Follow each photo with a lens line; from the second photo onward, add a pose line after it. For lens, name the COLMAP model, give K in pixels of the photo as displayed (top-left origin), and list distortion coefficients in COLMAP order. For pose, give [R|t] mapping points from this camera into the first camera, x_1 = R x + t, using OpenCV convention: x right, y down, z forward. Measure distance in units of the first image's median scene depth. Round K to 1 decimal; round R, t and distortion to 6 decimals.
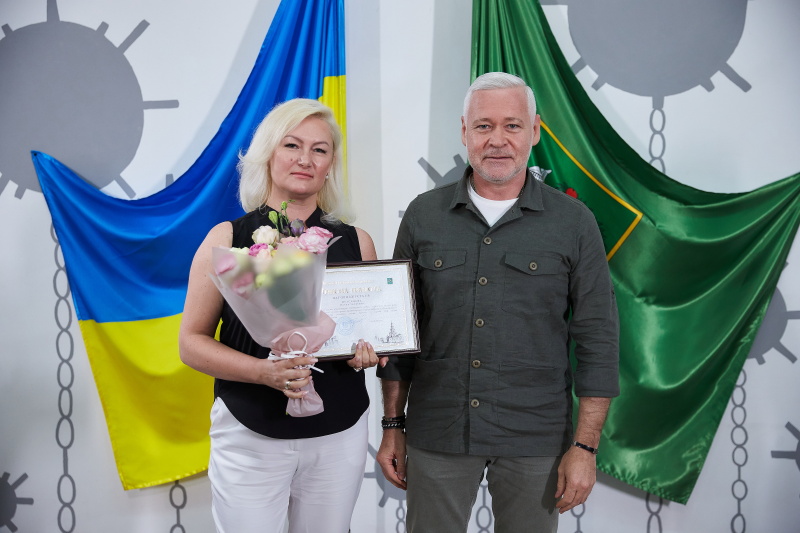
lens RADIAL K [[971.7, 0, 400.3], [0, 971.7, 266.9], [0, 0, 1]] dist [0.080500, 0.014629]
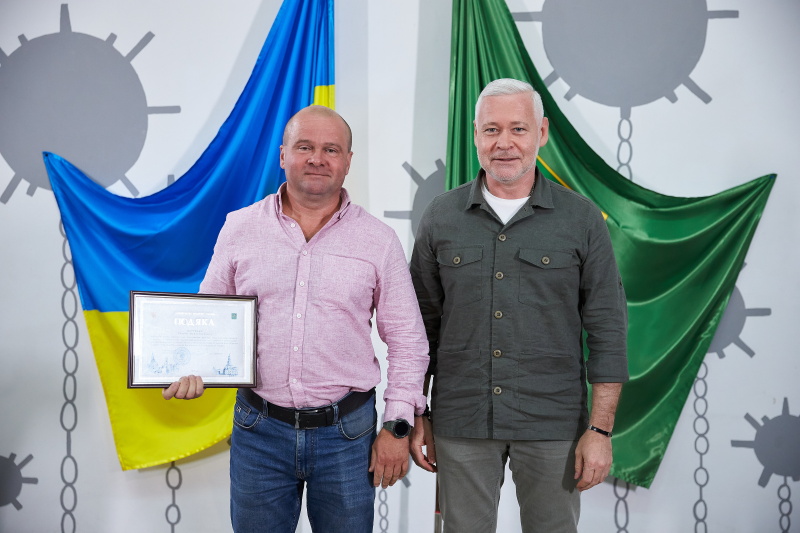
lens RADIAL K [[1112.6, 0, 402.8], [0, 1112.6, 266.4], [0, 0, 1]] dist [0.108660, 0.067854]
pose [[0.999796, 0.011503, -0.016602, 0.040283], [-0.011828, 0.999738, -0.019601, 0.027230], [0.016372, 0.019793, 0.999670, -0.224382]]
